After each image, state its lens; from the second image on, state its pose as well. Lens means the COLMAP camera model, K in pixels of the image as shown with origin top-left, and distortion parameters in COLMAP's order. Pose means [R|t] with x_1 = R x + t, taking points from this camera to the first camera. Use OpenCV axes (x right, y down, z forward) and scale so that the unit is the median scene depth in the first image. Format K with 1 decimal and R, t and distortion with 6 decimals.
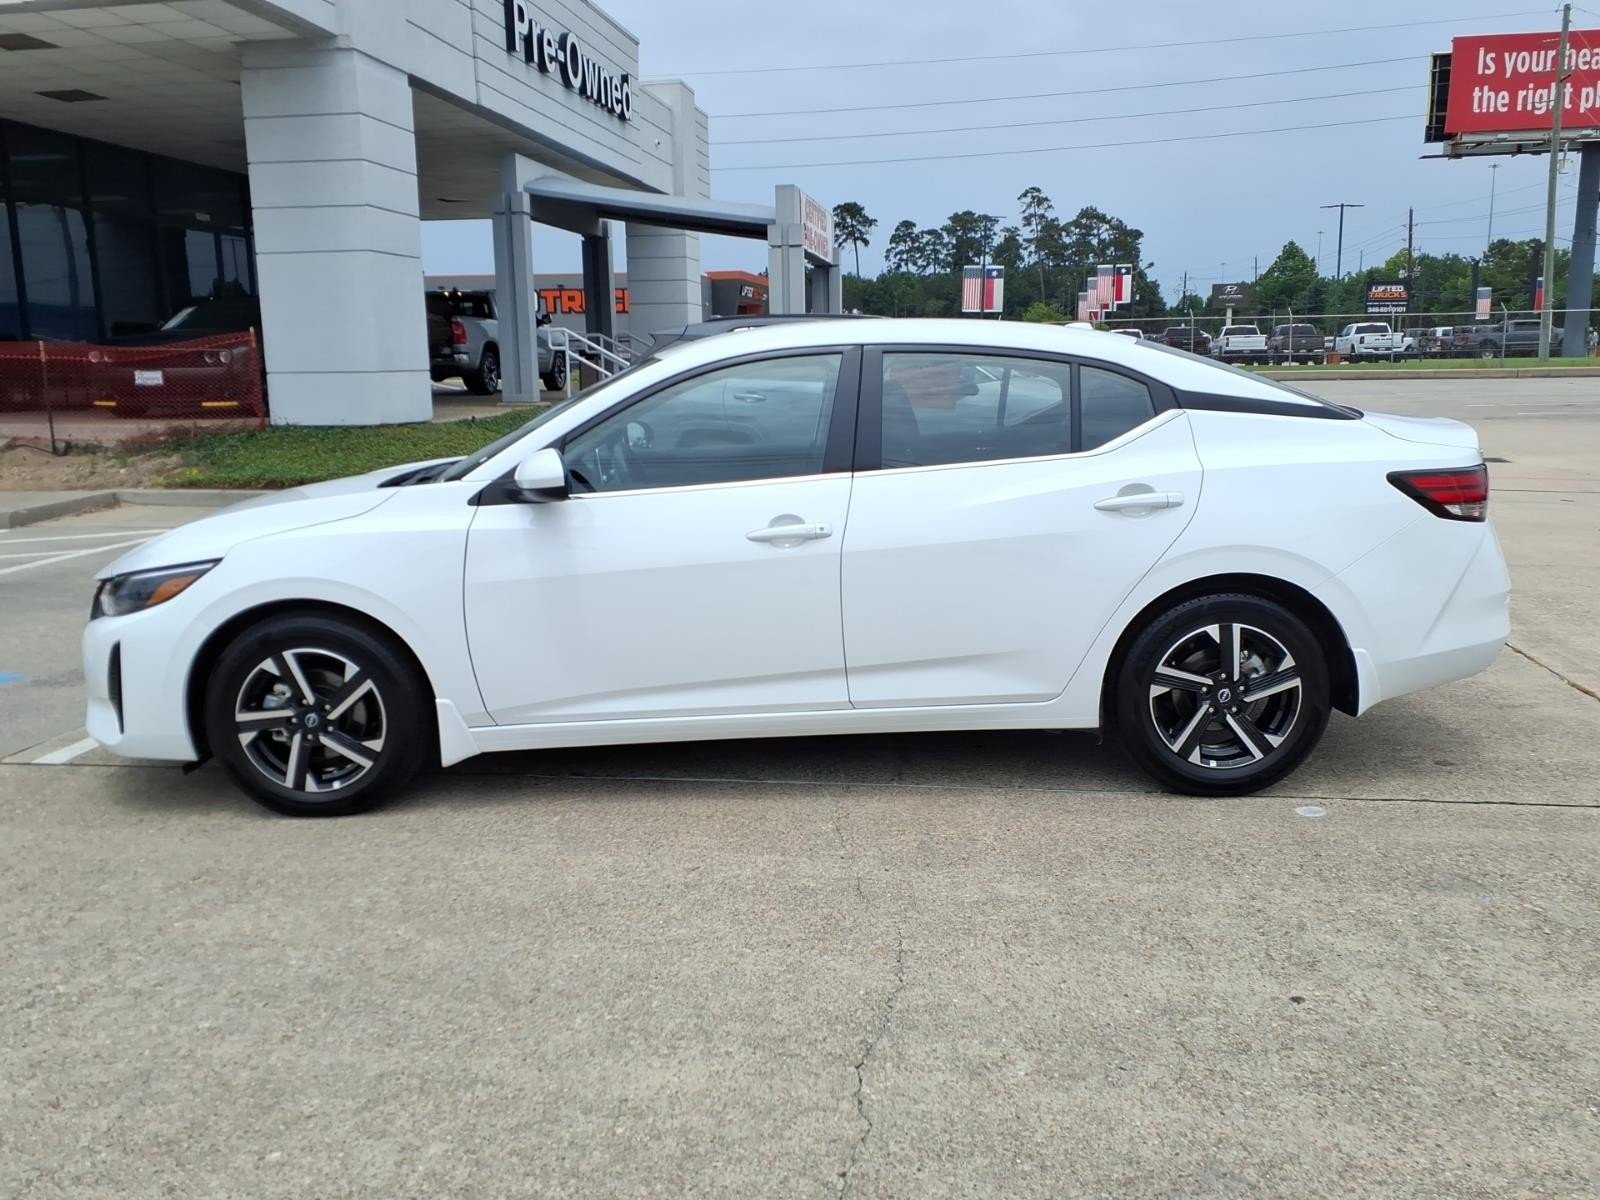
lens RADIAL K [[1357.4, 0, 776.2], [0, 1357.4, 600.8], [0, 0, 1]] dist [0.020925, -0.003832]
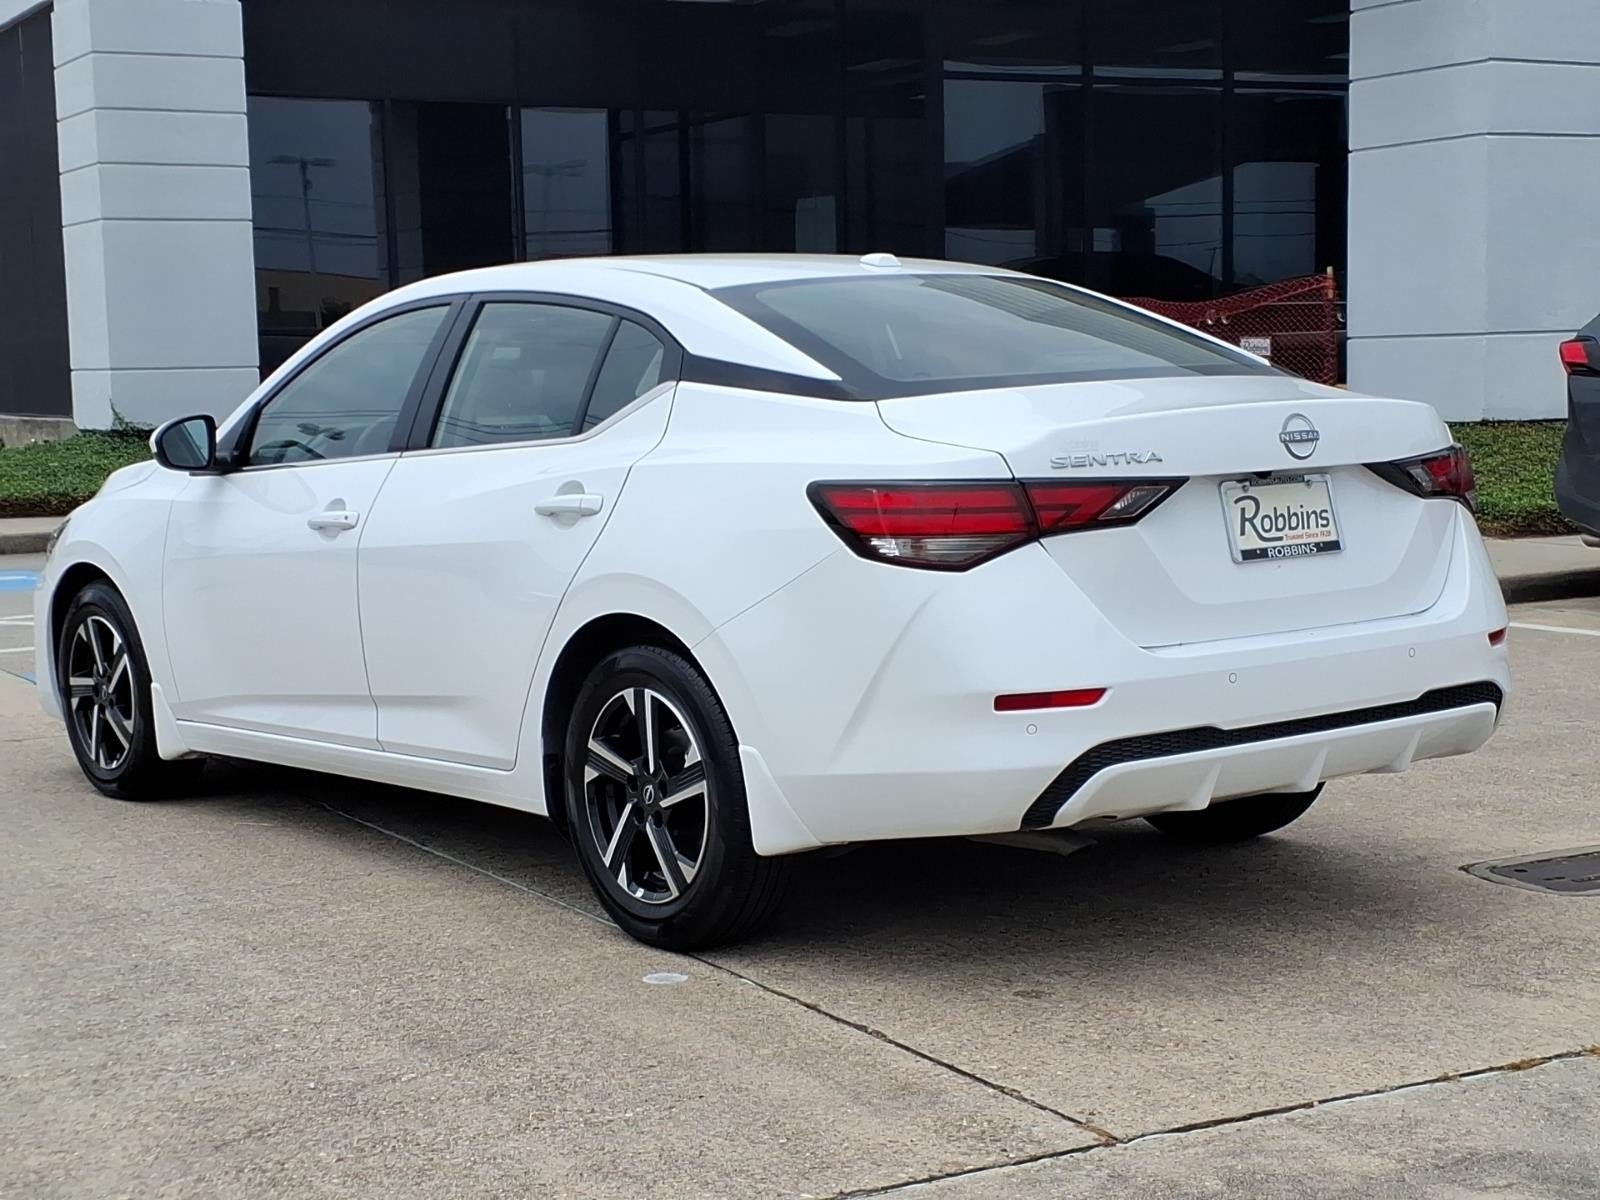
lens RADIAL K [[2501.7, 0, 759.1], [0, 2501.7, 595.8], [0, 0, 1]] dist [0.306126, -1.099793]
pose [[0.610253, 0.075716, -0.788580, 1.359522], [-0.127347, 0.991853, -0.003315, -0.033057], [0.781904, 0.102447, 0.614923, 0.252632]]
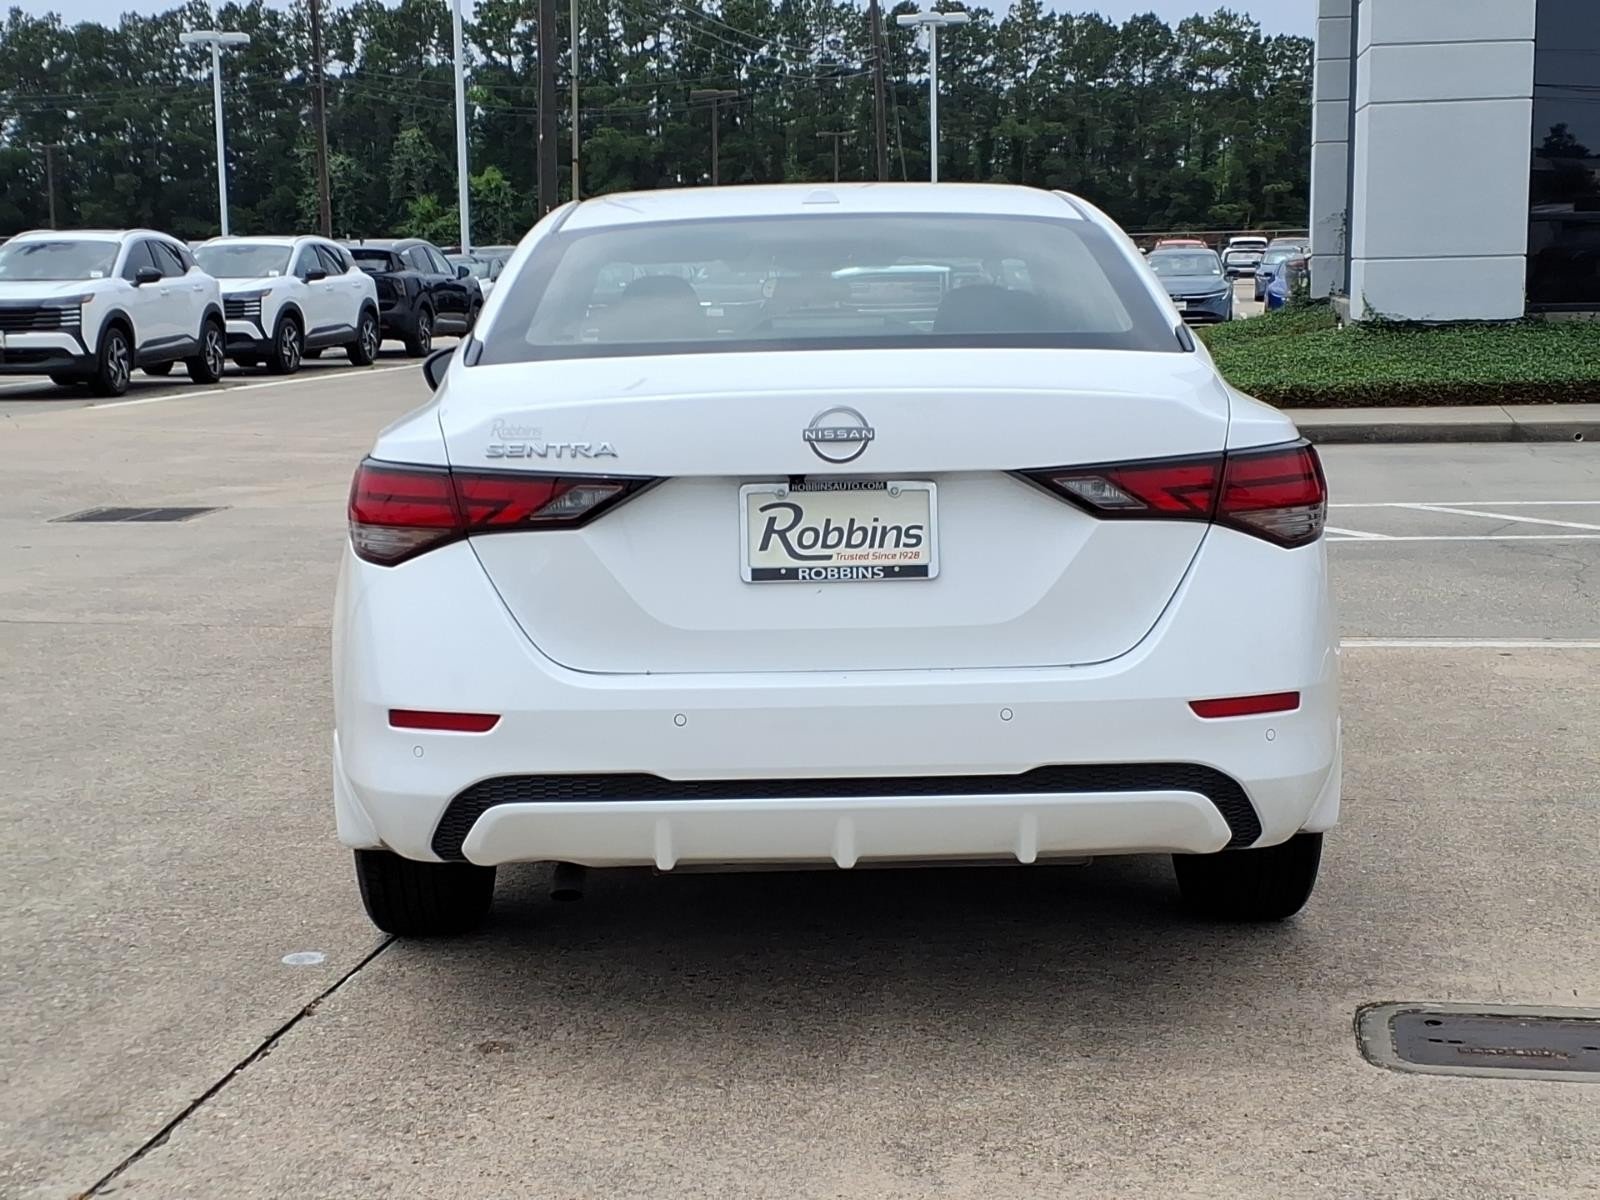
lens RADIAL K [[2501.7, 0, 759.1], [0, 2501.7, 595.8], [0, 0, 1]] dist [0.306126, -1.099793]
pose [[-0.006301, 0.147438, -0.989051, 1.526026], [-0.163769, 0.975564, 0.146471, -0.219779], [0.986479, 0.162899, 0.017998, 1.144148]]
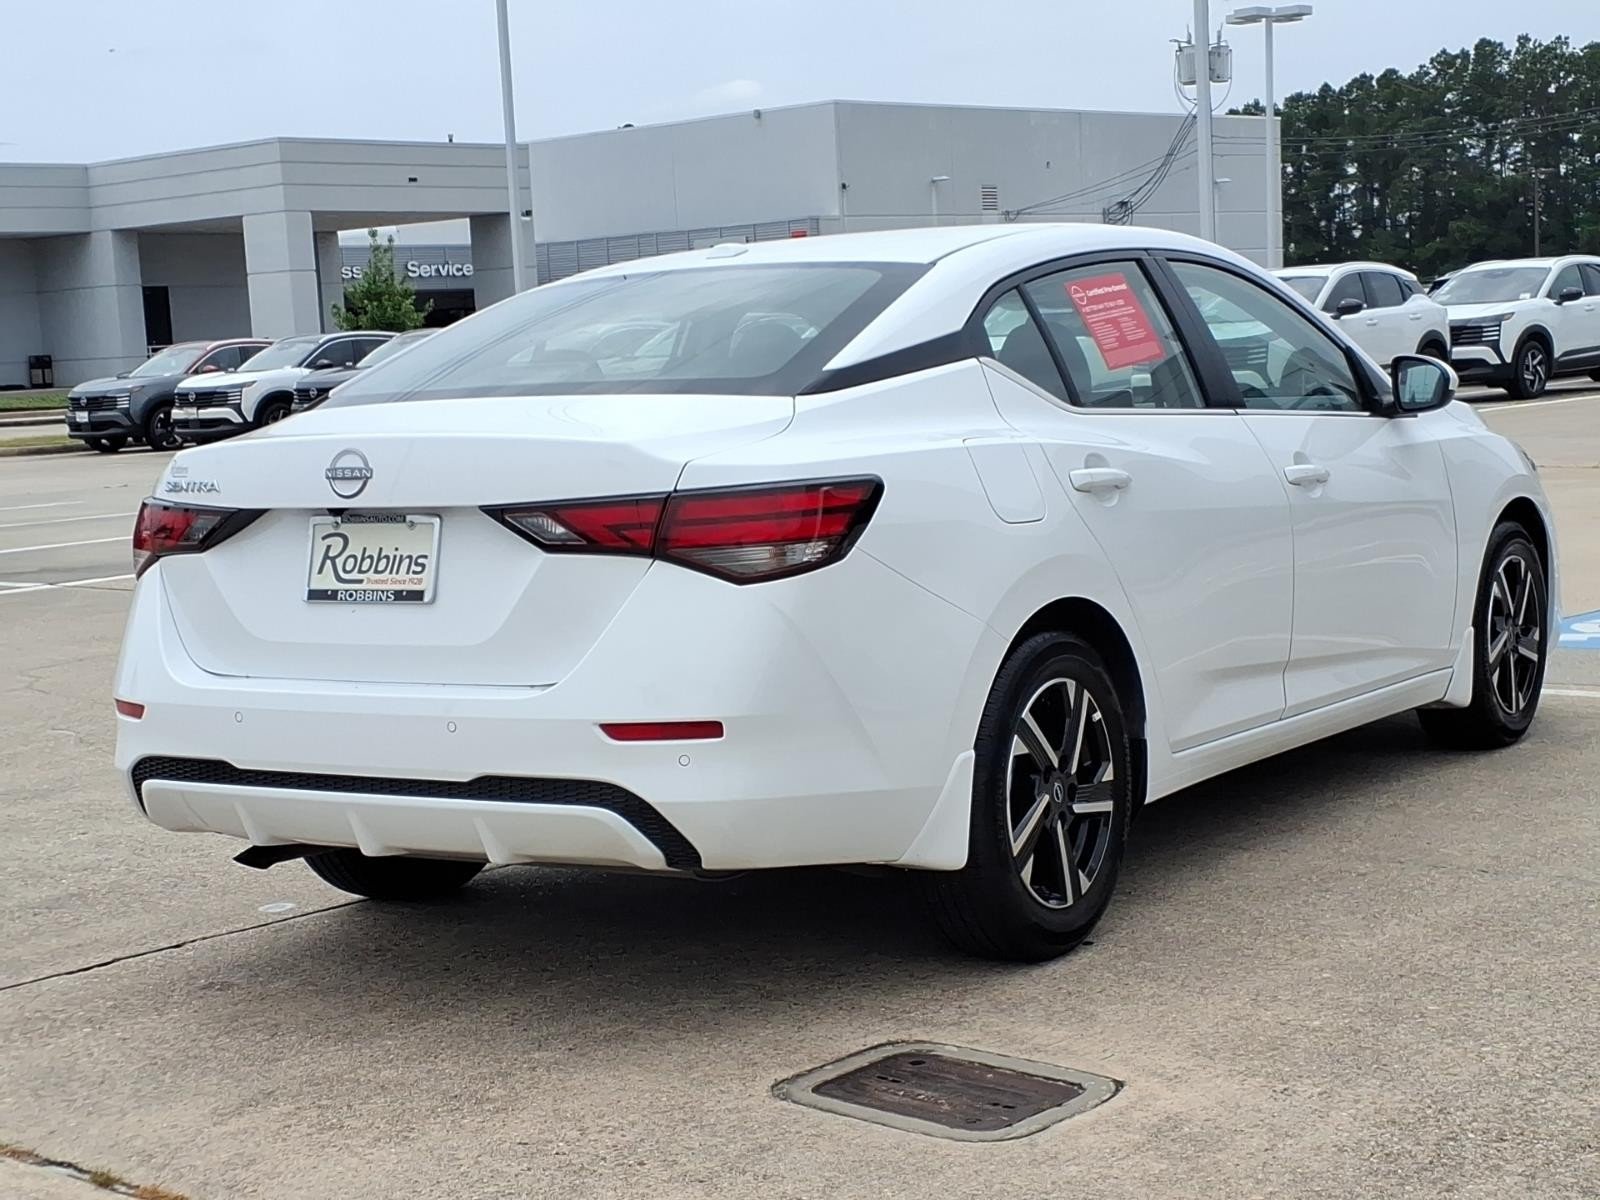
lens RADIAL K [[2501.7, 0, 759.1], [0, 2501.7, 595.8], [0, 0, 1]] dist [0.306126, -1.099793]
pose [[-0.552598, 0.128874, -0.823424, 1.381384], [-0.089168, 0.973160, 0.212150, -0.342354], [0.828665, 0.190657, -0.526275, 1.921280]]
